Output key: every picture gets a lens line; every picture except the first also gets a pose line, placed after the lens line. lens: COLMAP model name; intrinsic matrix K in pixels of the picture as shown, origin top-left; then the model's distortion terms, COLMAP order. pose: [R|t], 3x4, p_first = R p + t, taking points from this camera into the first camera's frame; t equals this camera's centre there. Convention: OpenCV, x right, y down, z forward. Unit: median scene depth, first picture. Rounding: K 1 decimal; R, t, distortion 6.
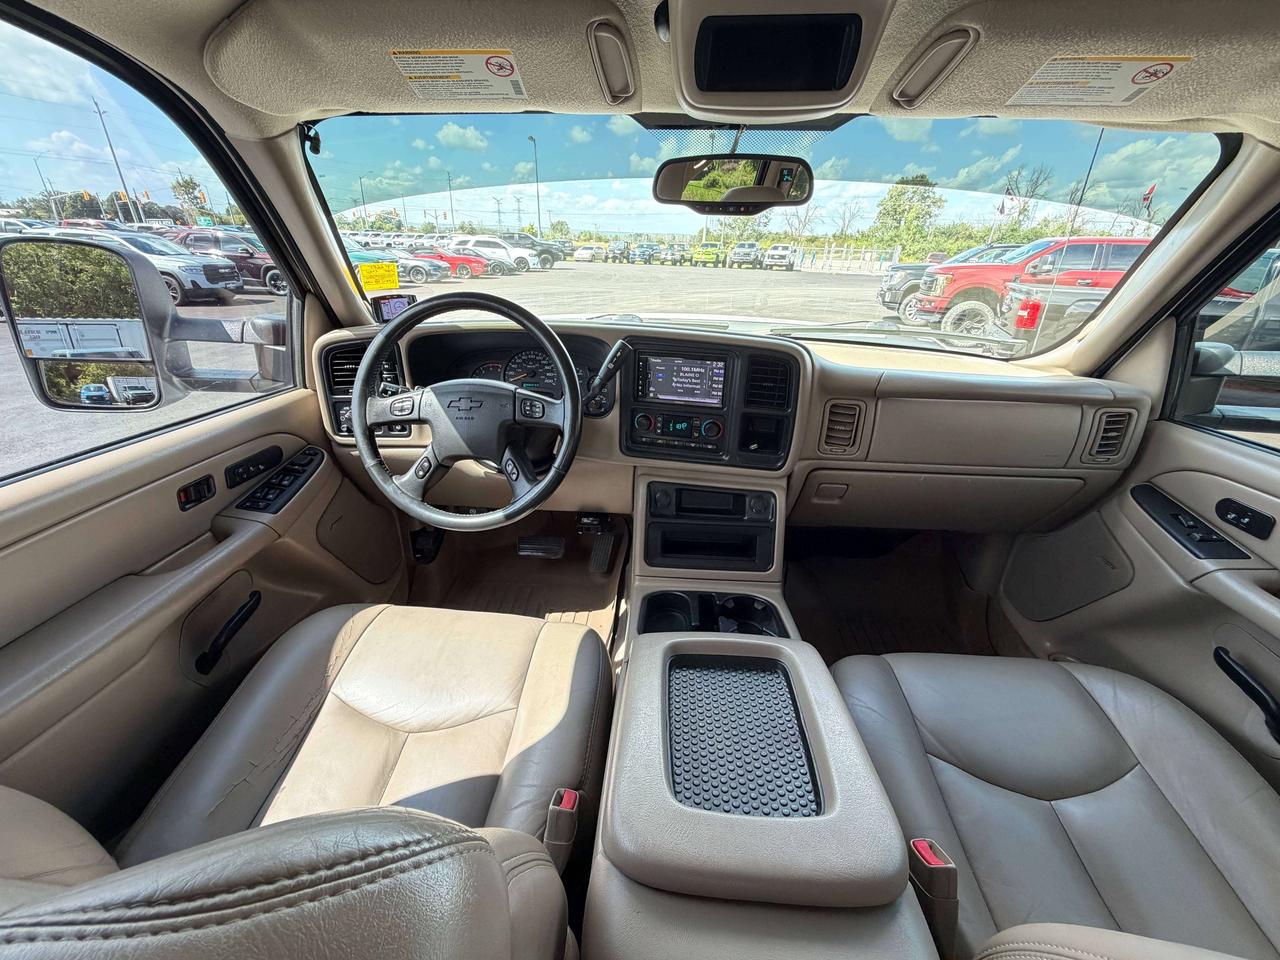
lens RADIAL K [[512.5, 0, 635.2], [0, 512.5, 482.4], [0, 0, 1]] dist [0.001119, 0.000261]
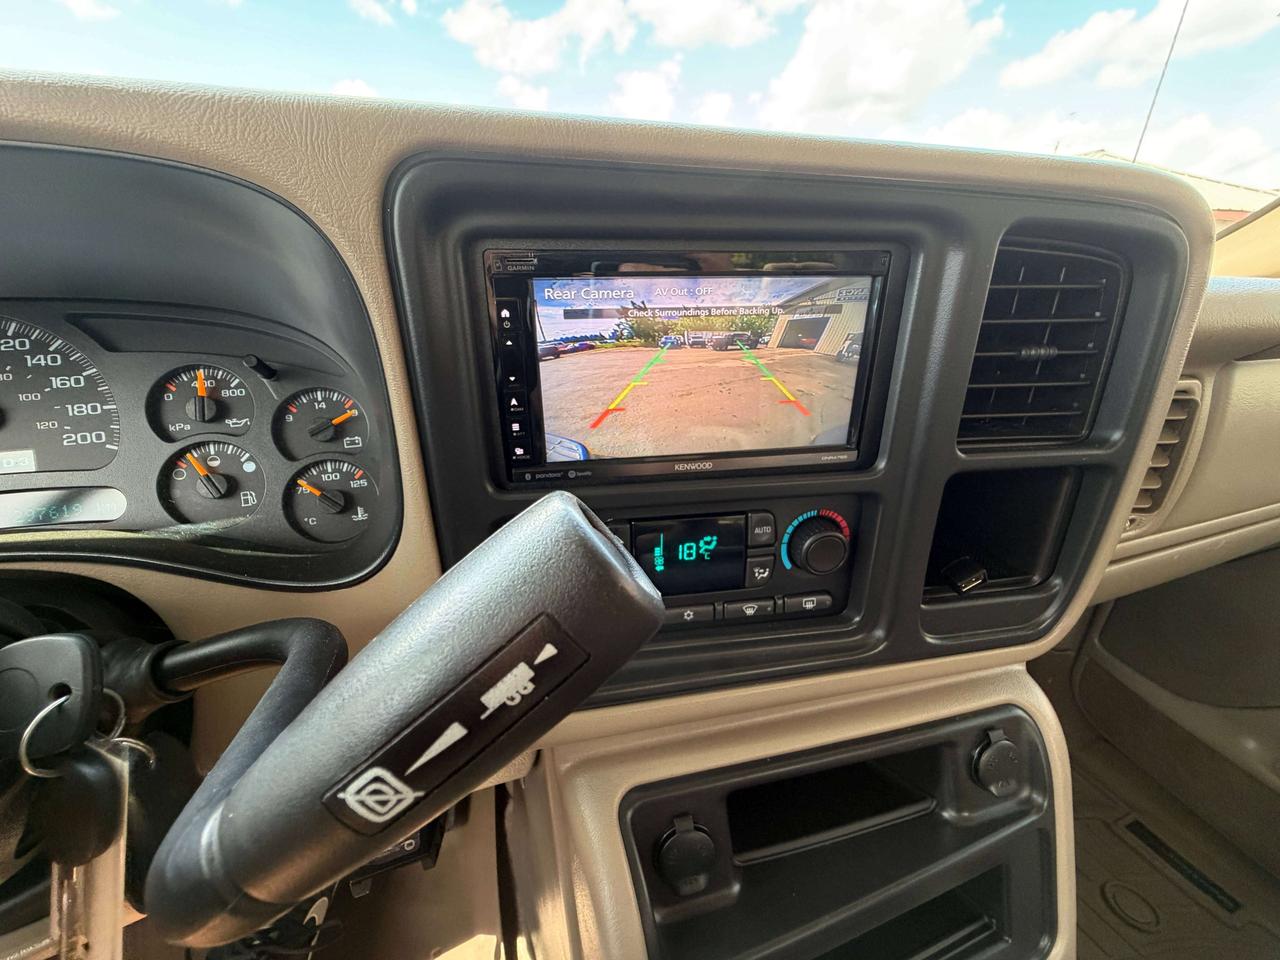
lens RADIAL K [[512.5, 0, 635.2], [0, 512.5, 482.4], [0, 0, 1]] dist [0.001119, 0.000261]
pose [[0.918017, -0.179341, 0.353668, -0.025132], [0.174567, 0.983587, 0.045641, -0.161577], [-0.356048, 0.019839, 0.934257, 0.772857]]
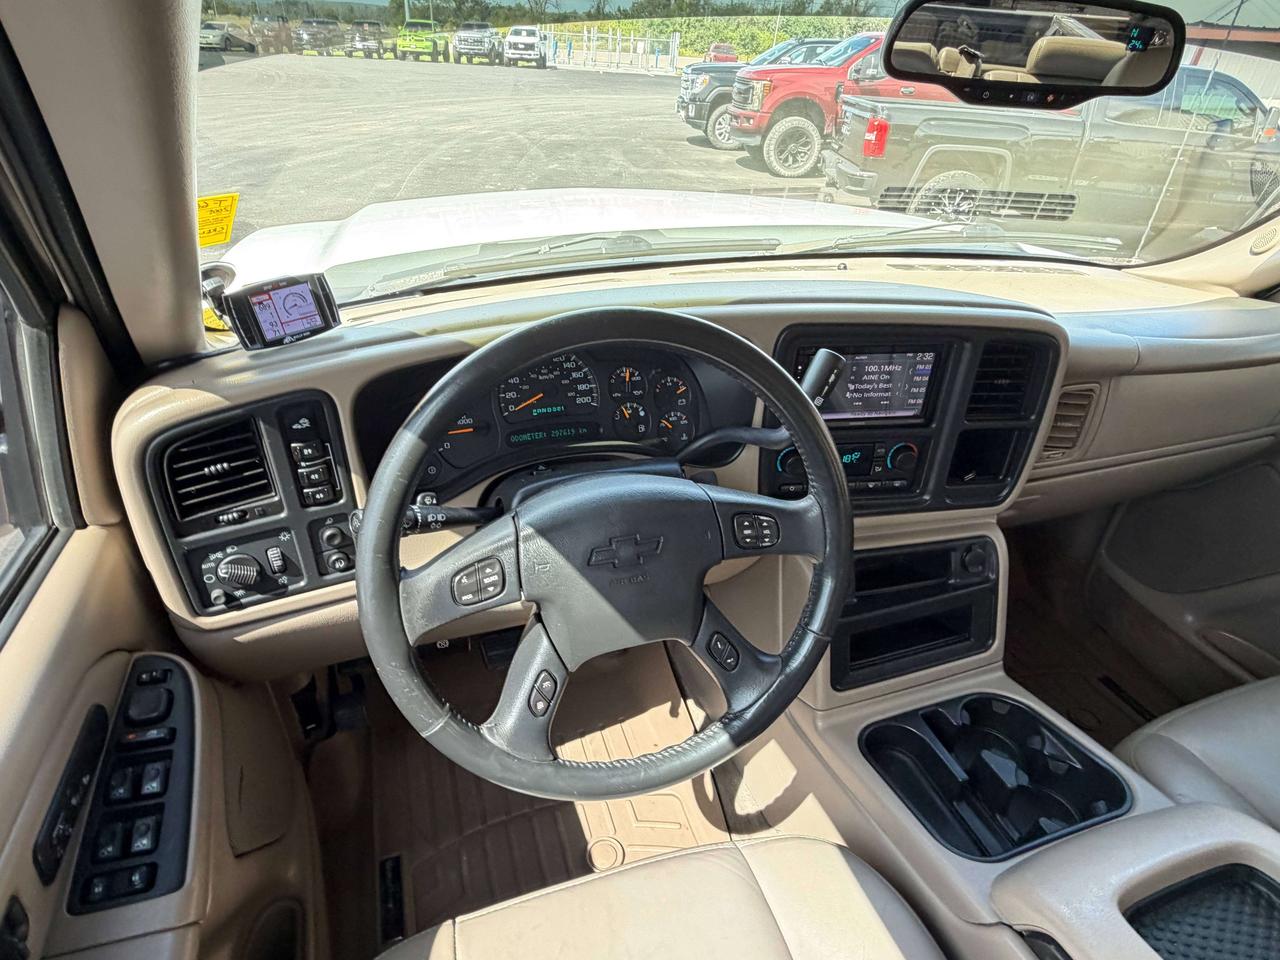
lens RADIAL K [[685.2, 0, 629.6], [0, 685.2, 485.1], [0, 0, 1]] dist [0.002313, 0.001527]
pose [[0.924413, -0.194724, 0.327939, -0.423623], [0.140804, 0.973343, 0.181047, -0.262718], [-0.354451, -0.121187, 0.927188, 0.344888]]
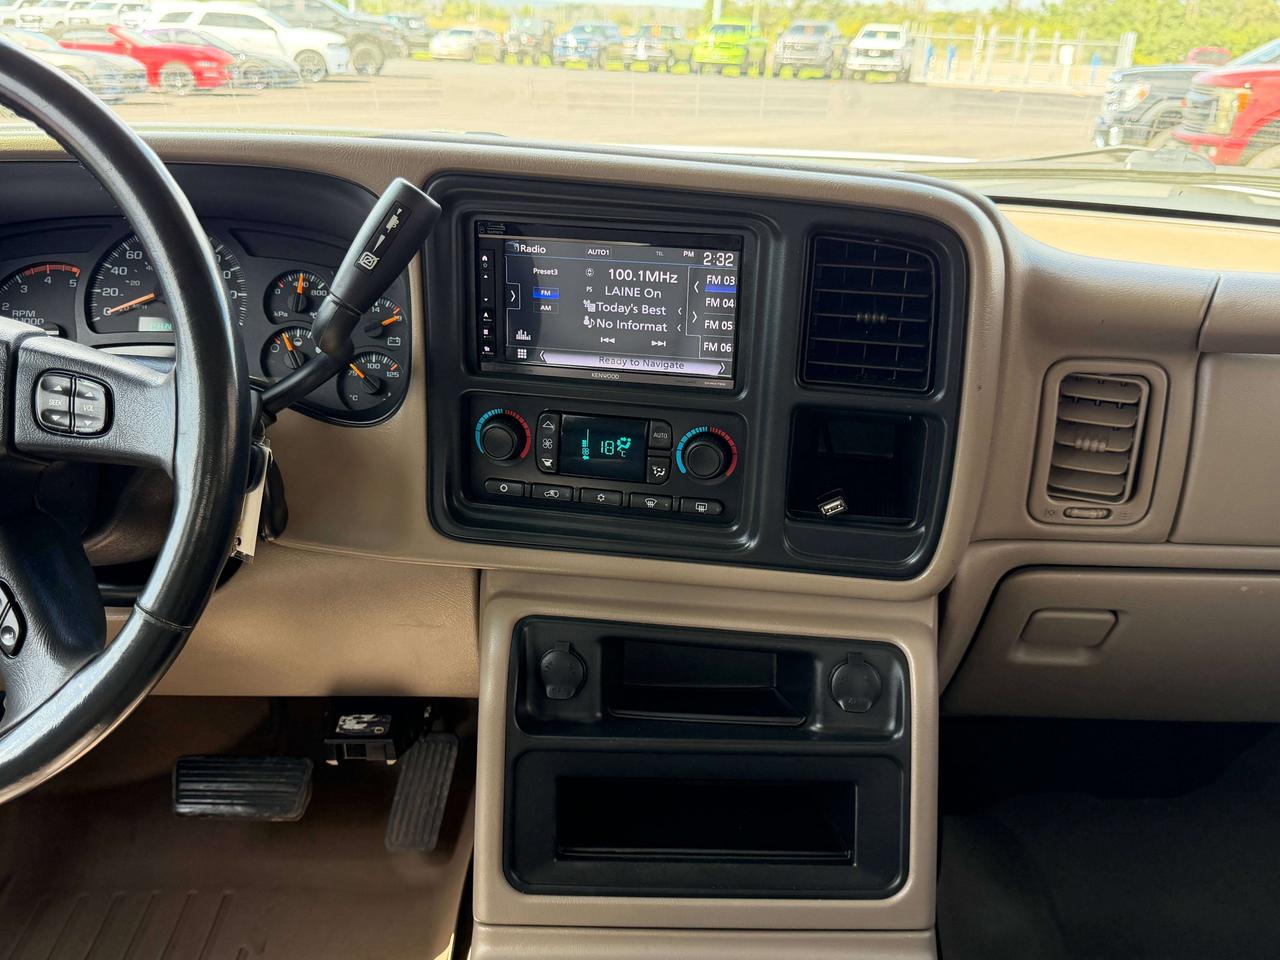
lens RADIAL K [[1128.5, 0, 652.2], [0, 1128.5, 476.4], [0, 0, 1]] dist [0.178536, -0.427092]
pose [[0.997677, -0.017094, 0.065935, 0.065749], [0.021147, 0.997897, -0.061266, -0.045380], [-0.064749, 0.062518, 0.995941, 0.272953]]
